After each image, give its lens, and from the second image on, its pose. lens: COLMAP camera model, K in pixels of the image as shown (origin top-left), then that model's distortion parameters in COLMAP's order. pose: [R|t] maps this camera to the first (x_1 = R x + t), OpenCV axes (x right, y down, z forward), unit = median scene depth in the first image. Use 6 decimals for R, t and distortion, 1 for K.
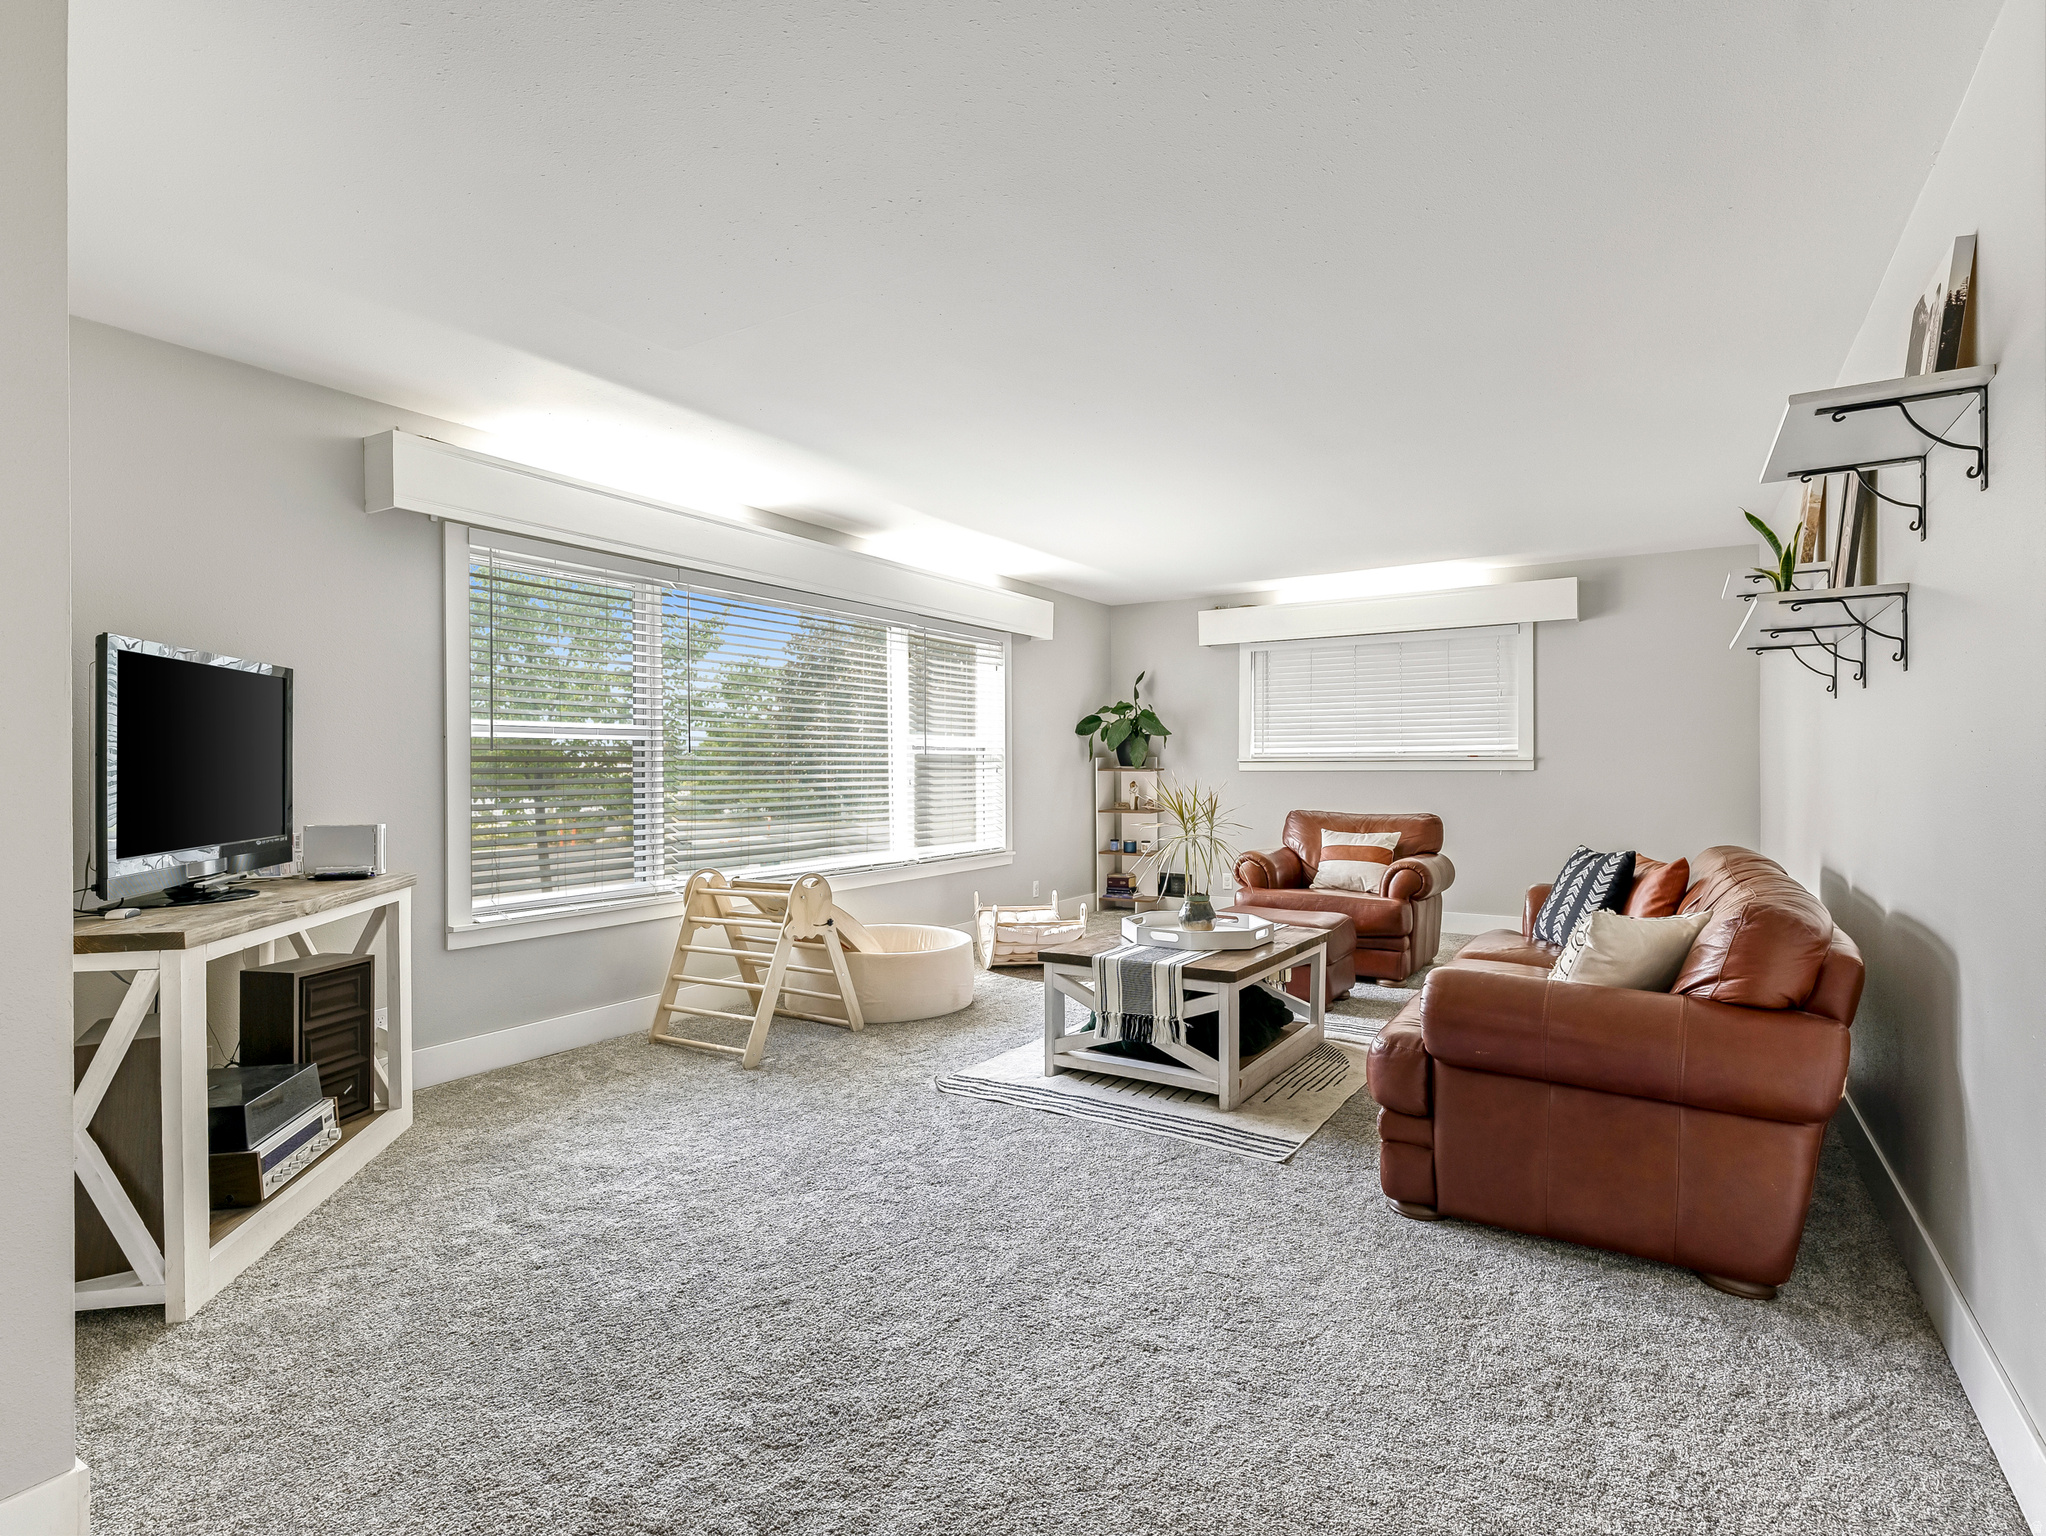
lens RADIAL K [[1008.7, 0, 1027.1], [0, 1008.7, 769.1], [0, 0, 1]] dist [-0.025989, -0.000133]
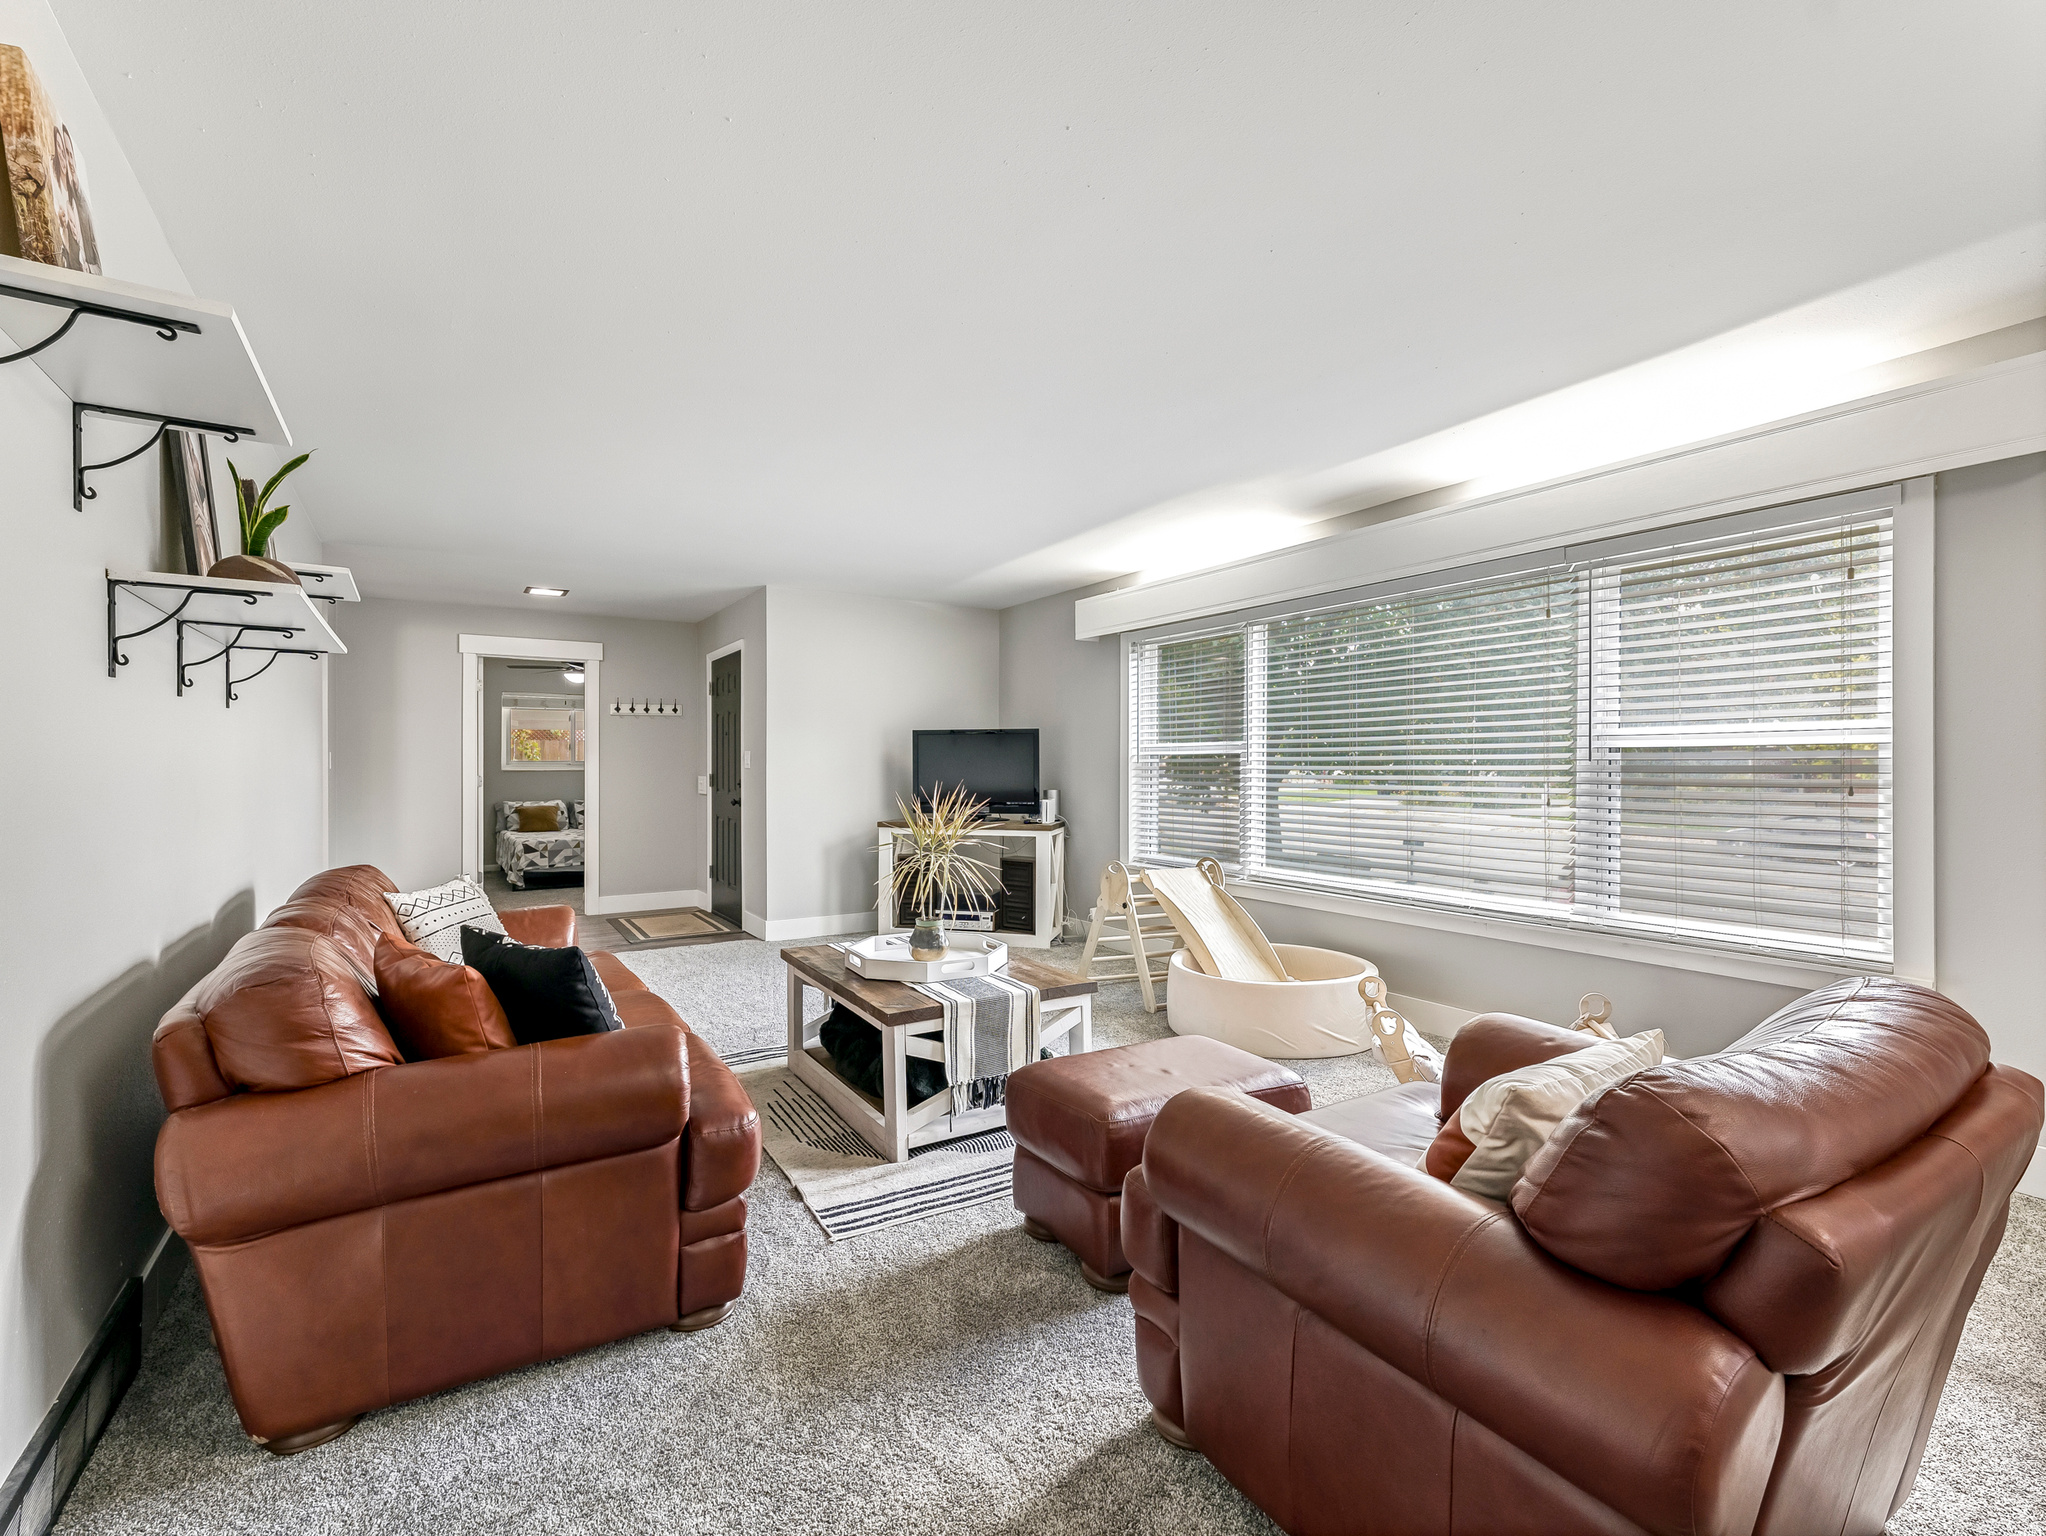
lens RADIAL K [[929.8, 0, 1023.8], [0, 929.8, 770.3], [0, 0, 1]] dist [-0.001057, -0.000287]
pose [[-0.430887, 0.006271, -0.902384, 0.588686], [-0.003671, 0.999955, 0.008702, -0.013304], [0.902399, 0.007062, -0.430844, 0.942569]]
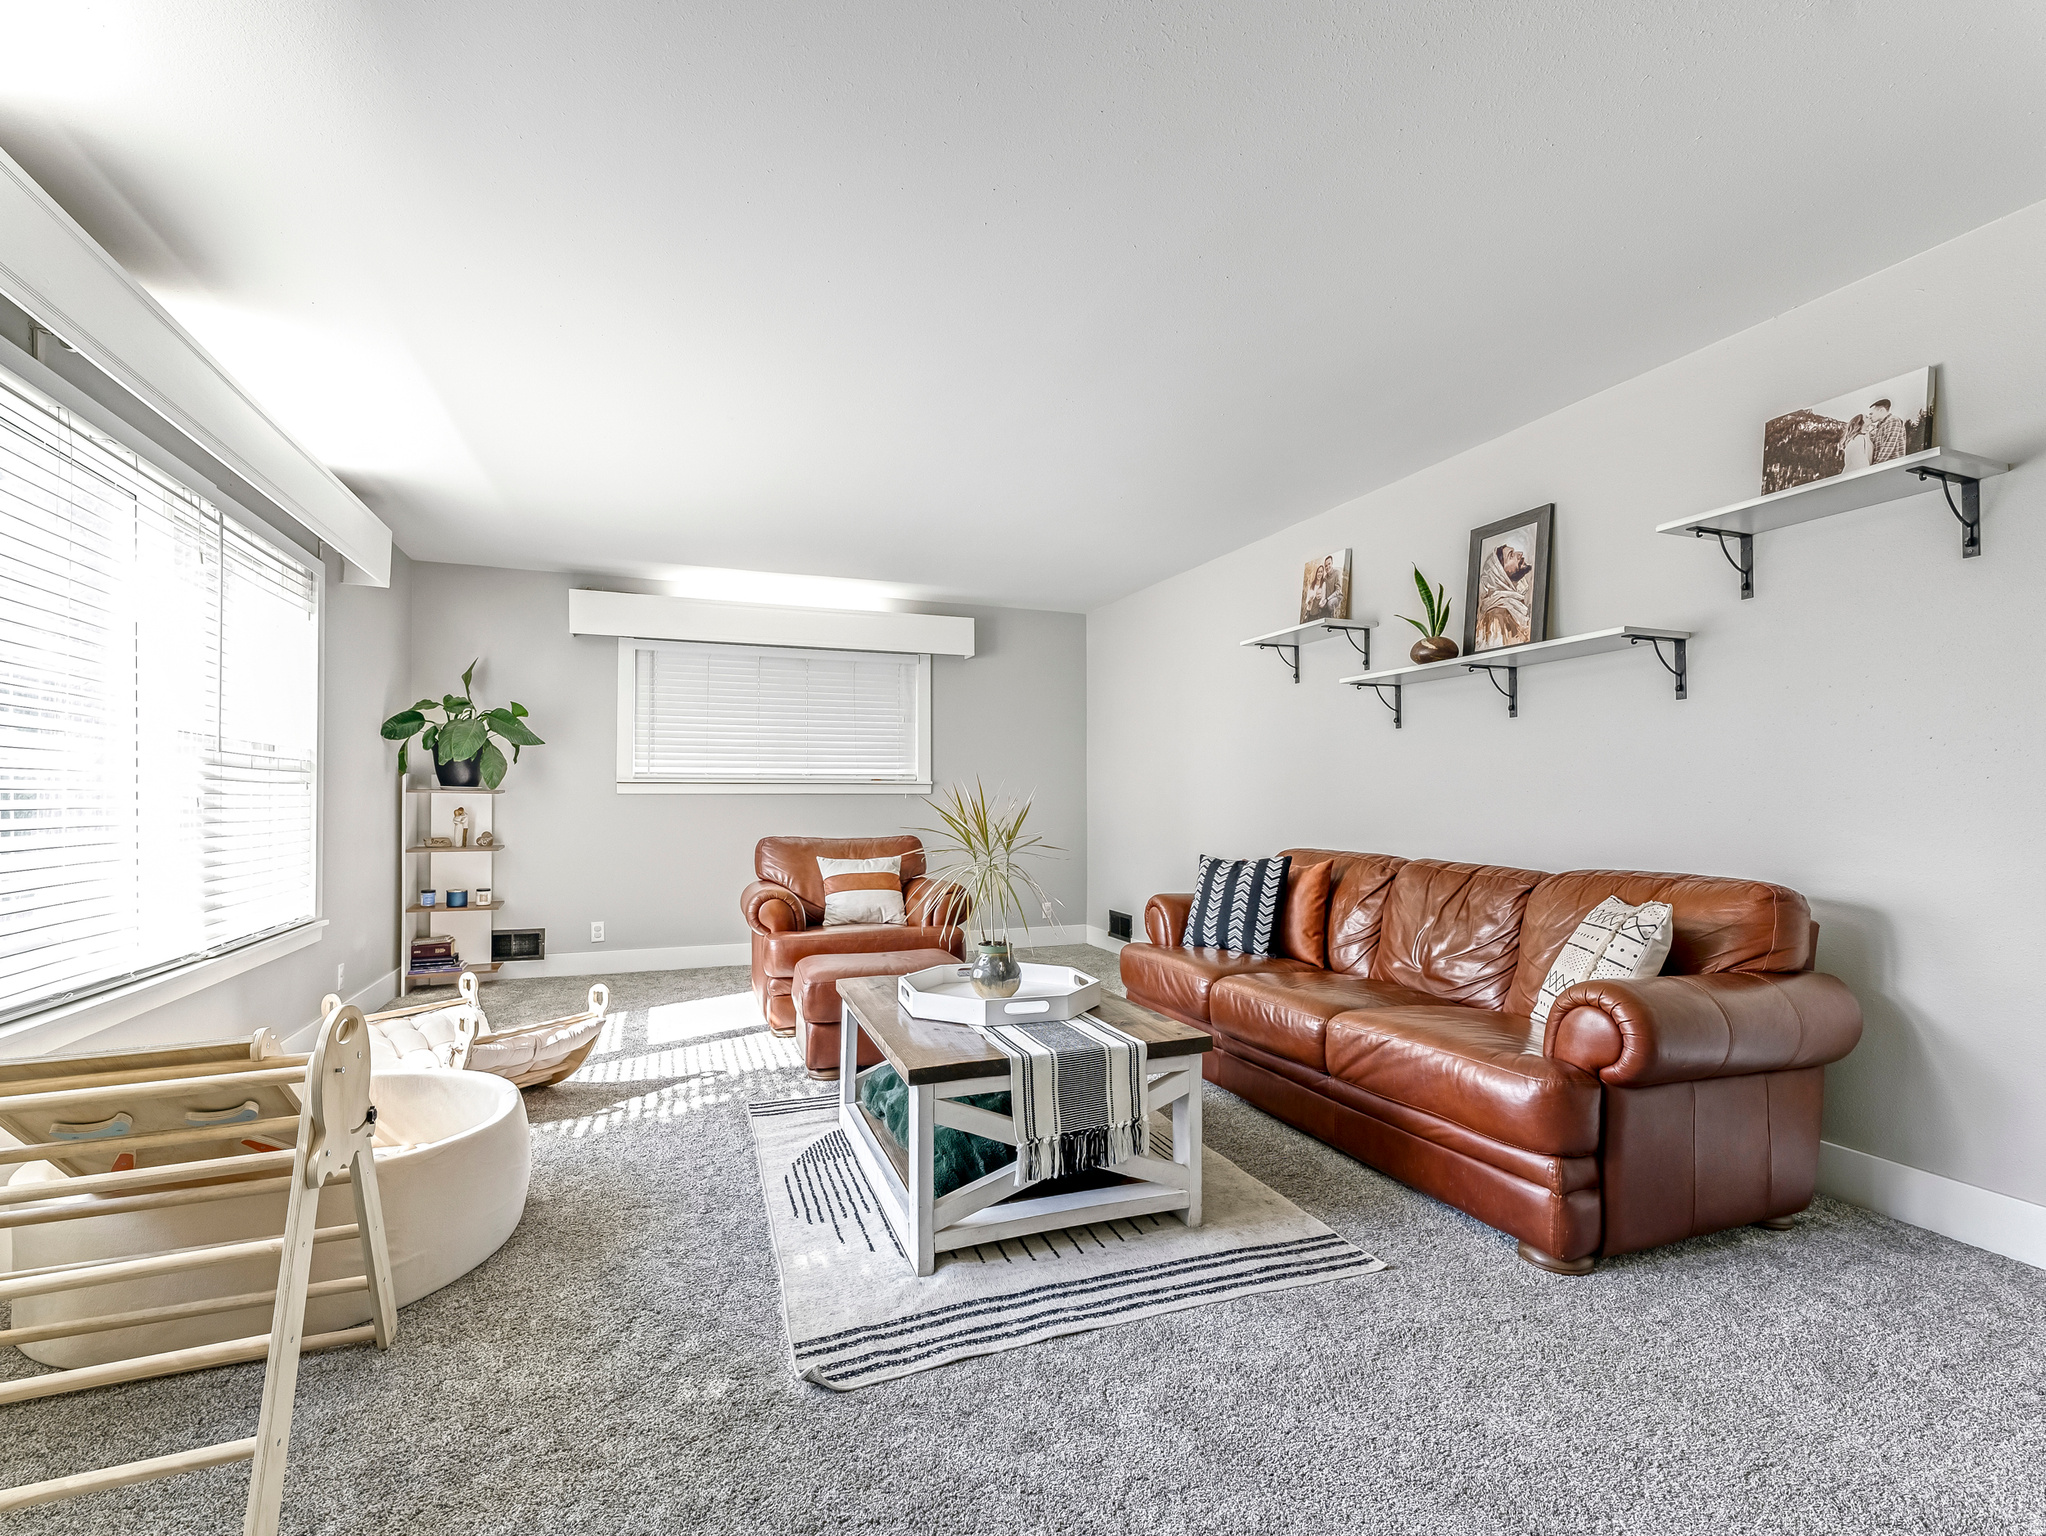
lens RADIAL K [[929.8, 0, 1024.7], [0, 929.8, 764.7], [0, 0, 1]] dist [-0.001057, -0.000287]
pose [[0.602146, 0.032897, 0.797708, -0.245550], [0.001004, 0.999119, -0.041961, 0.013807], [-0.798385, 0.026068, 0.601582, 0.374792]]
